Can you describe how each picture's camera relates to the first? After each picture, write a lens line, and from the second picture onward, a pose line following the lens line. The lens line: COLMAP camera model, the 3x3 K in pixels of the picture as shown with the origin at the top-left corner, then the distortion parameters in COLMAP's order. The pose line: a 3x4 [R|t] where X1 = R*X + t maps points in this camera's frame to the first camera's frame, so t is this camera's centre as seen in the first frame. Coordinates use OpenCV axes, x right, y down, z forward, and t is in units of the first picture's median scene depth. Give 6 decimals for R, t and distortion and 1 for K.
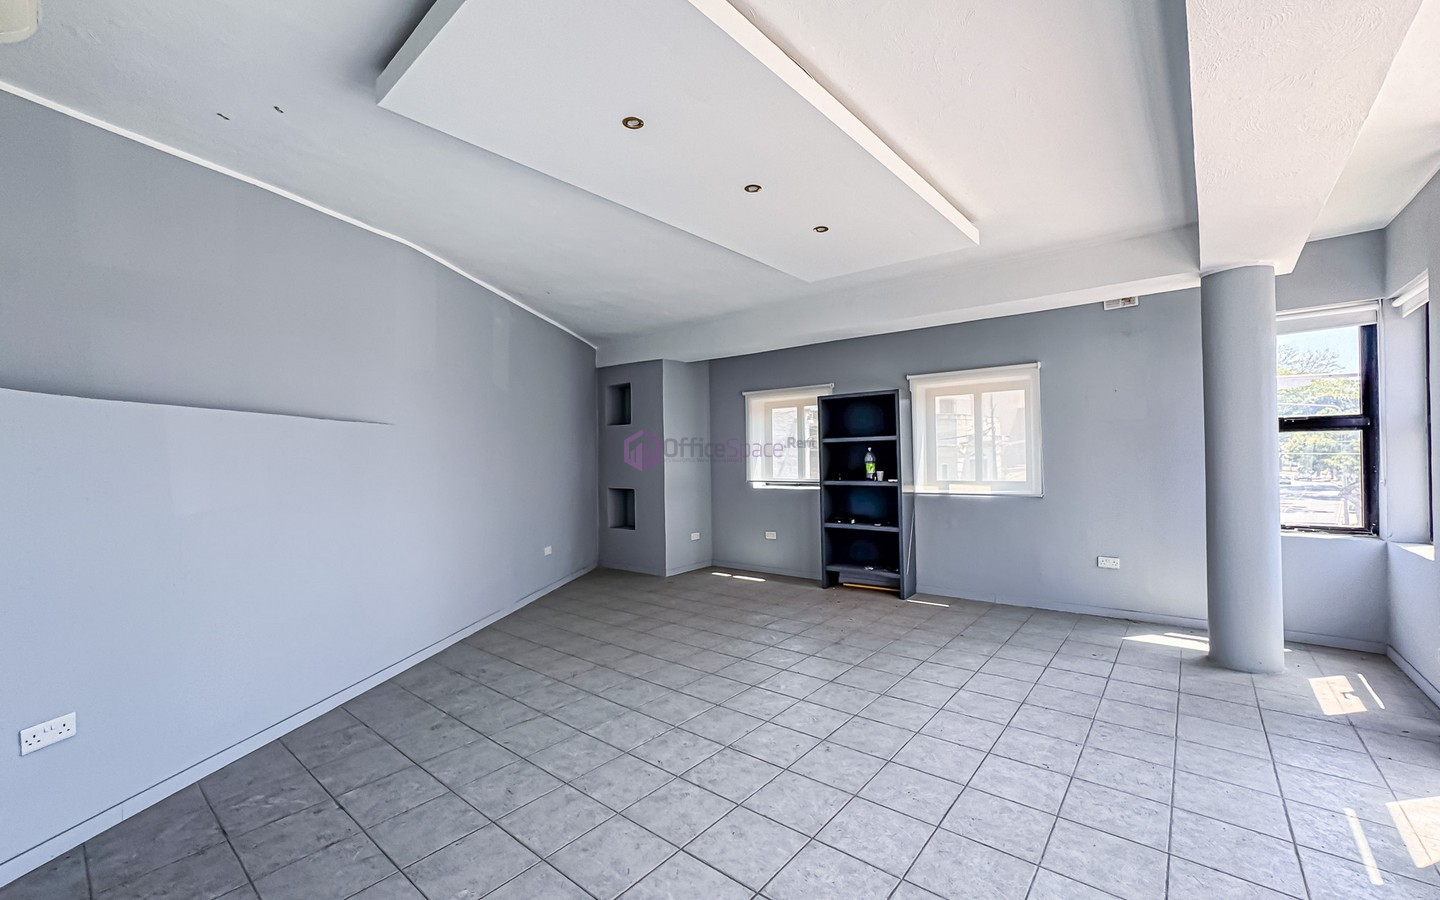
lens RADIAL K [[580.2, 0, 722.1], [0, 580.2, 454.2], [0, 0, 1]] dist [-0.034685, 0.013238]
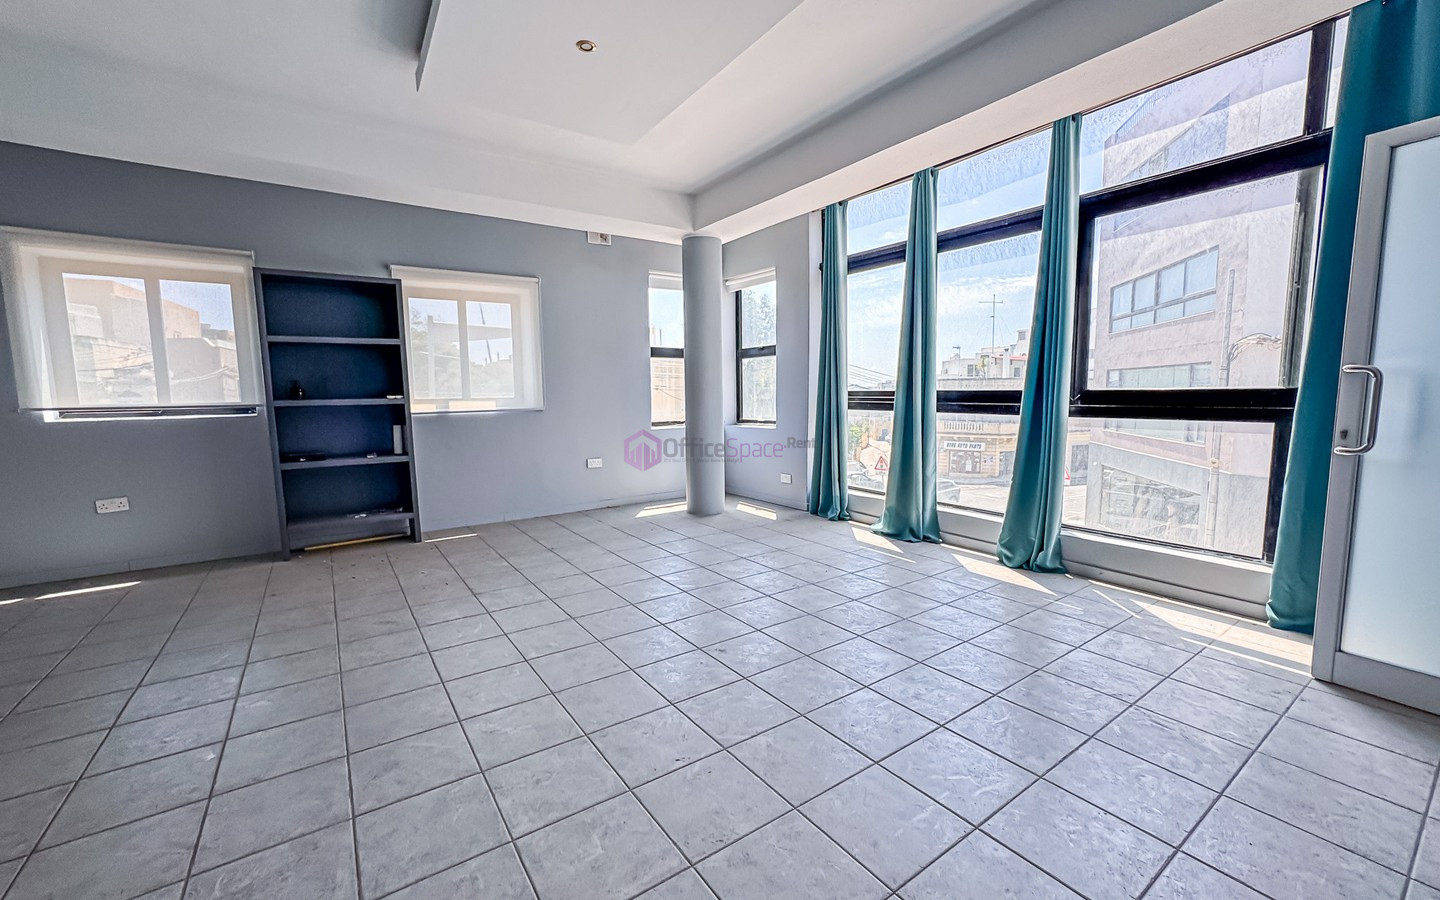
lens RADIAL K [[580.2, 0, 722.1], [0, 580.2, 454.2], [0, 0, 1]] dist [-0.034685, 0.013238]
pose [[0.268492, -0.089987, 0.959069, -0.458632], [-0.000072, 0.995625, 0.093437, 0.068185], [-0.963282, -0.025156, 0.267311, 0.493157]]
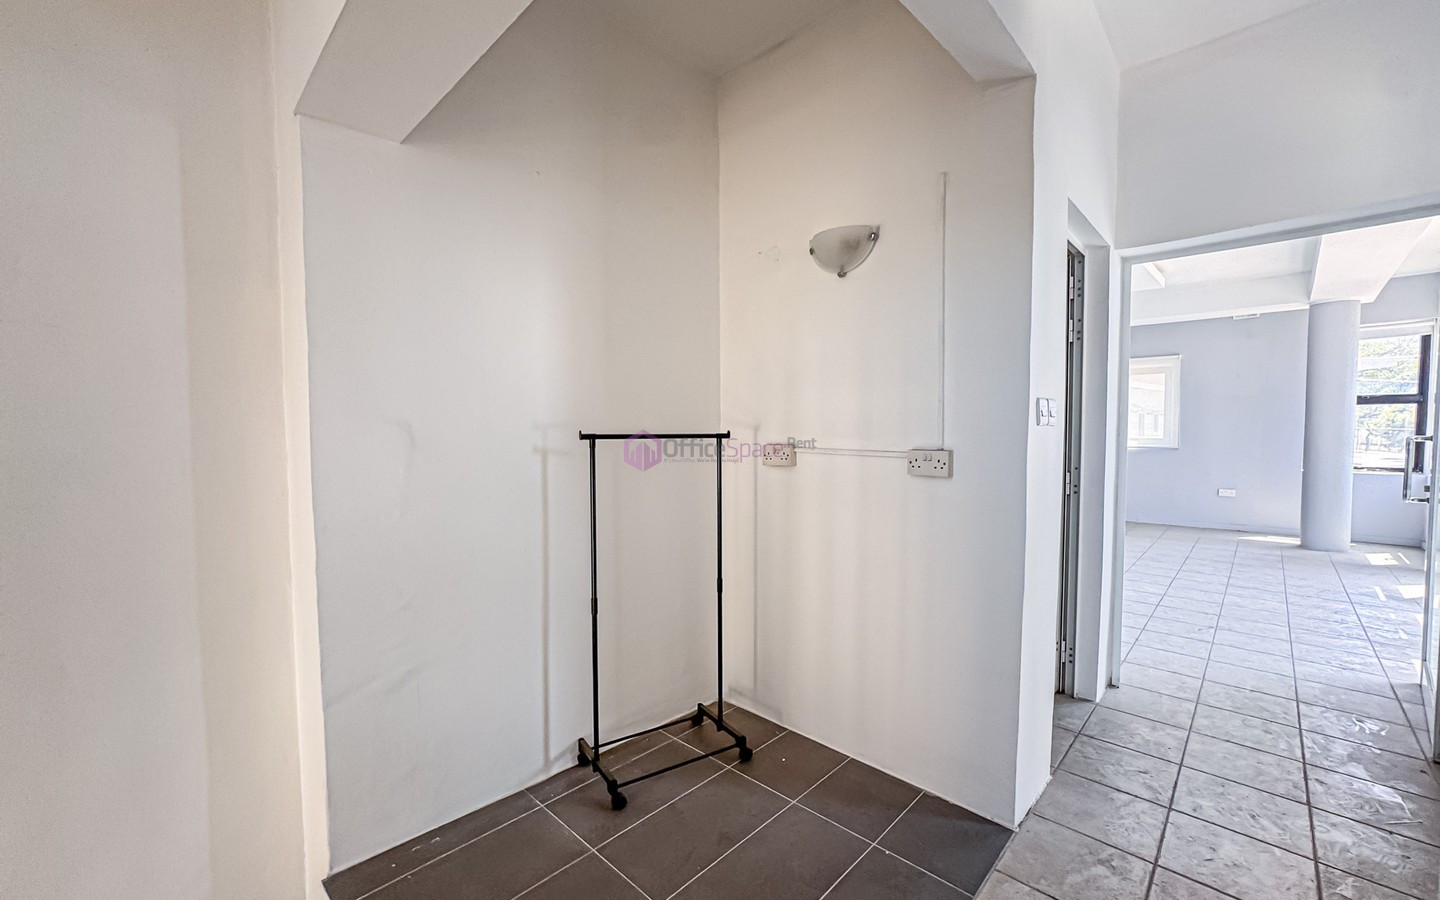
lens RADIAL K [[580.2, 0, 722.1], [0, 580.2, 454.2], [0, 0, 1]] dist [-0.034685, 0.013238]
pose [[0.997181, 0.017028, -0.073077, -0.593945], [-0.013229, 0.998551, 0.052159, 0.035821], [0.073859, -0.051045, 0.995961, -0.635040]]
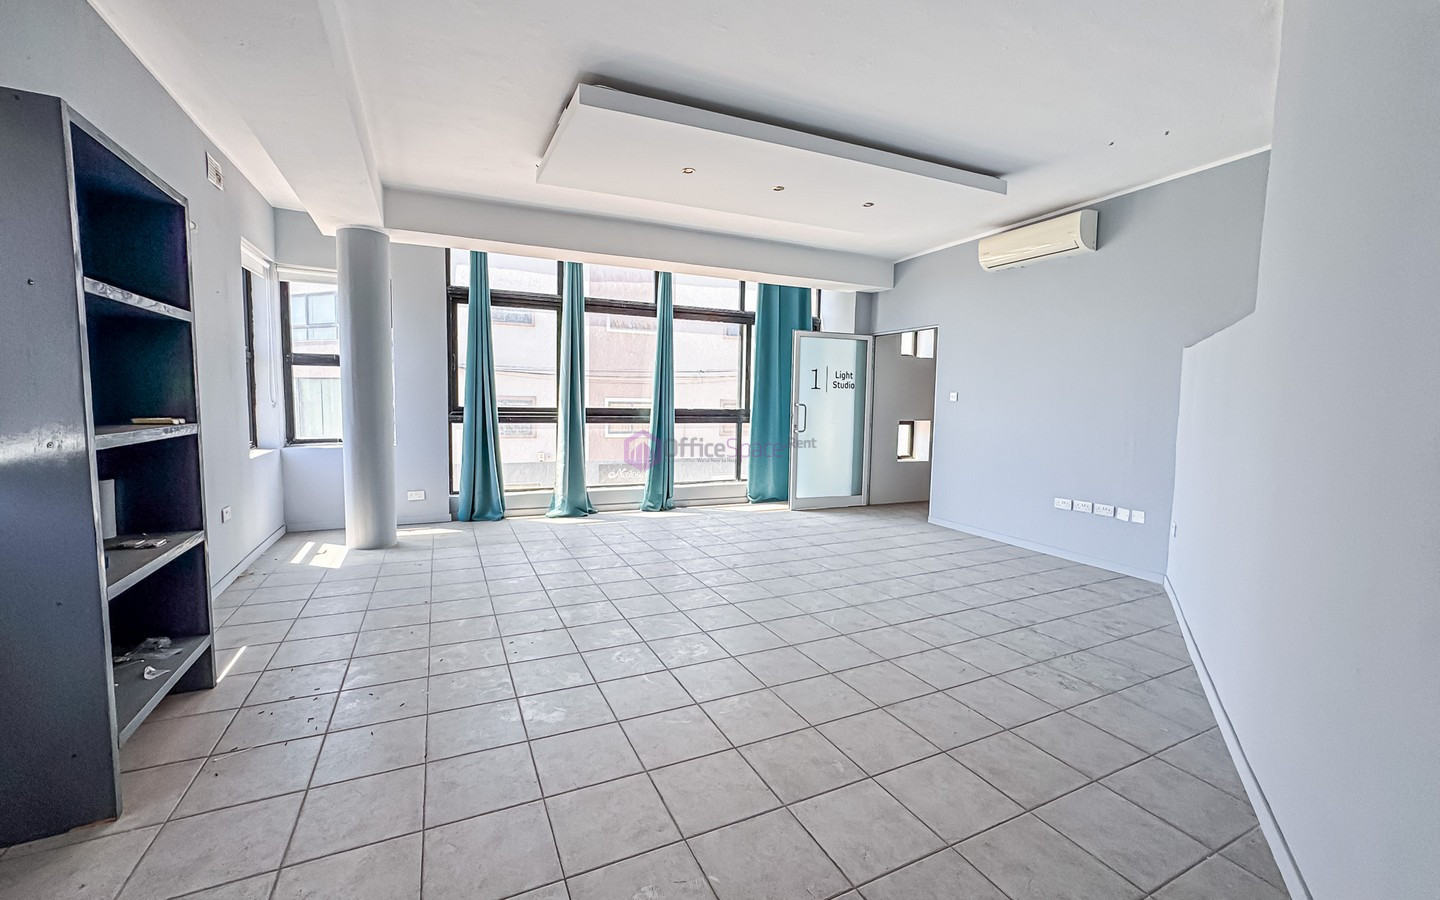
lens RADIAL K [[591.3, 0, 708.2], [0, 591.3, 452.4], [0, 0, 1]] dist [-0.052739, 0.014014]
pose [[-0.901094, -0.036304, 0.432102, -0.295354], [-0.003004, 0.996988, 0.077499, 0.046529], [-0.433614, 0.068536, -0.898489, 1.635980]]
